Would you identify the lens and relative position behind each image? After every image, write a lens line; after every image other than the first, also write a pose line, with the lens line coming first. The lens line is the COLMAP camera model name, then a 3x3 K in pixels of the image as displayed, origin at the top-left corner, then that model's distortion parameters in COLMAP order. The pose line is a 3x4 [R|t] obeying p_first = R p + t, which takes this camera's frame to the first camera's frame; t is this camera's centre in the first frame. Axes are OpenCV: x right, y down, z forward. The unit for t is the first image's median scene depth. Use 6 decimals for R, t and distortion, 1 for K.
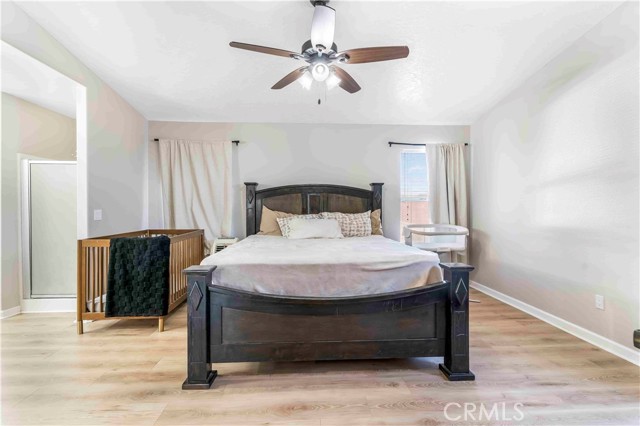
lens RADIAL K [[309.8, 0, 321.0], [0, 309.8, 212.6], [0, 0, 1]] dist [-0.001452, -0.000142]
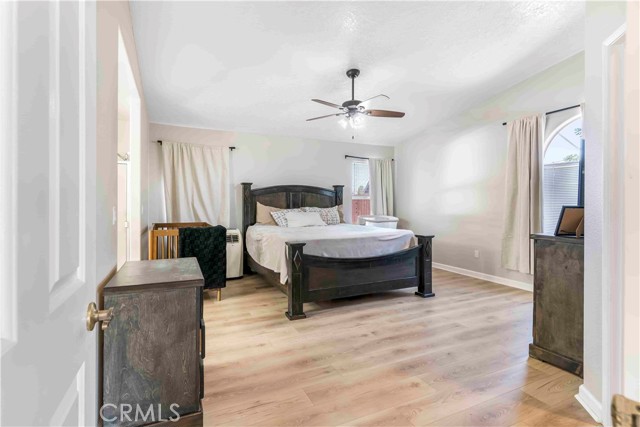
lens RADIAL K [[309.8, 0, 320.5], [0, 309.8, 210.5], [0, 0, 1]] dist [-0.001452, -0.000142]
pose [[0.926210, -0.007780, 0.376928, -0.466710], [0.004935, 0.999952, 0.008514, 0.003626], [-0.376976, -0.006026, 0.926204, -0.258836]]
